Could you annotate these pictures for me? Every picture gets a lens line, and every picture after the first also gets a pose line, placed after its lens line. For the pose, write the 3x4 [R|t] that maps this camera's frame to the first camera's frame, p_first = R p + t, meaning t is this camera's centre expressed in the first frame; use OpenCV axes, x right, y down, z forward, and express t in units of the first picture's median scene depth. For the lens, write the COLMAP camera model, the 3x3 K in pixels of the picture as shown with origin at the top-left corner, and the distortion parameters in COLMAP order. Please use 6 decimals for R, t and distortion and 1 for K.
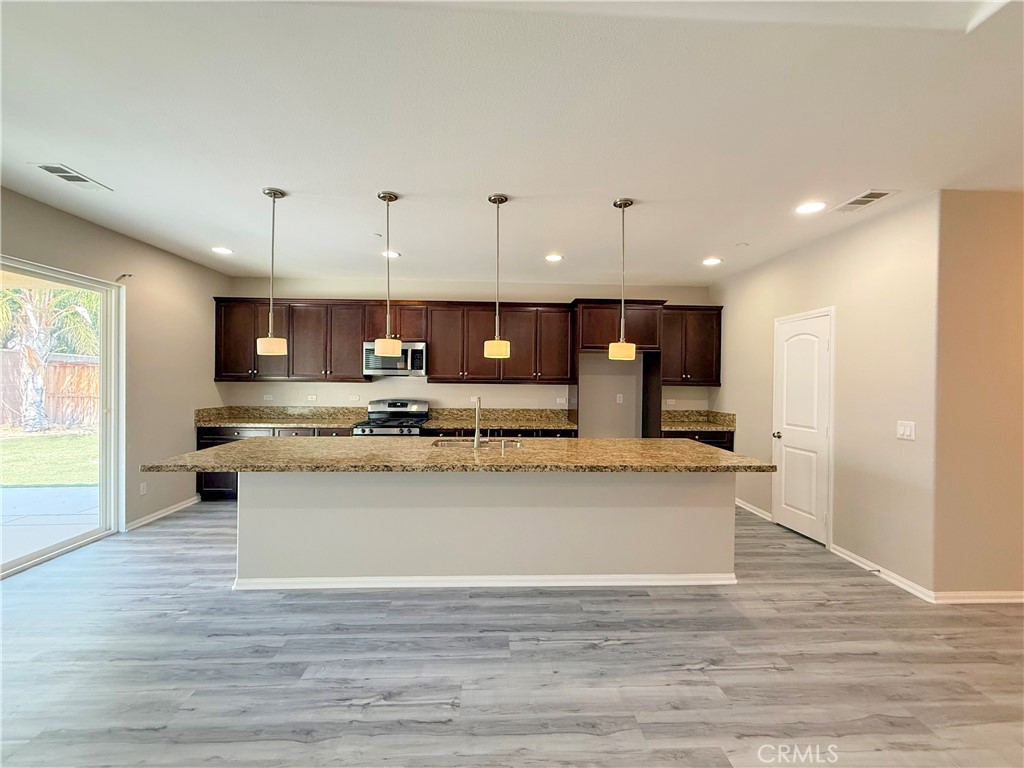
lens RADIAL K [[408.0, 0, 508.3], [0, 408.0, 383.9], [0, 0, 1]] dist [-0.001534, 0.002333]
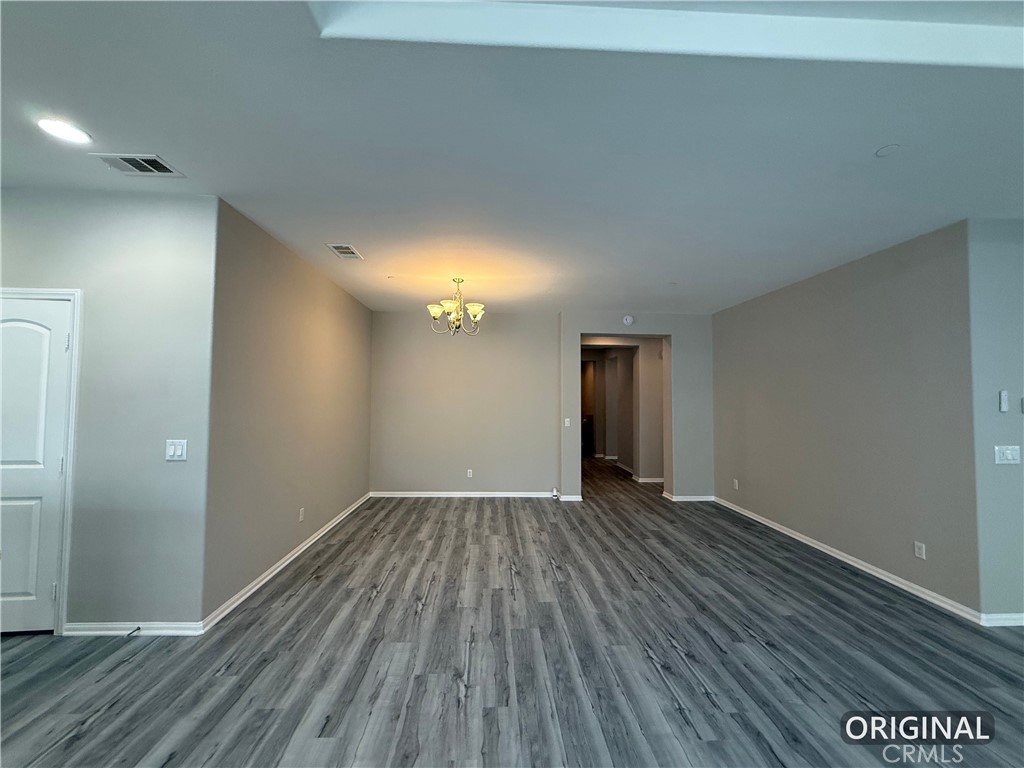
lens RADIAL K [[408.0, 0, 509.9], [0, 408.0, 383.9], [0, 0, 1]] dist [-0.001534, 0.002333]
pose [[0.002691, 0.026322, 0.999650, 0.096641], [-0.003172, 0.999649, -0.026313, -0.008255], [-0.999991, -0.003101, 0.002774, 0.288353]]
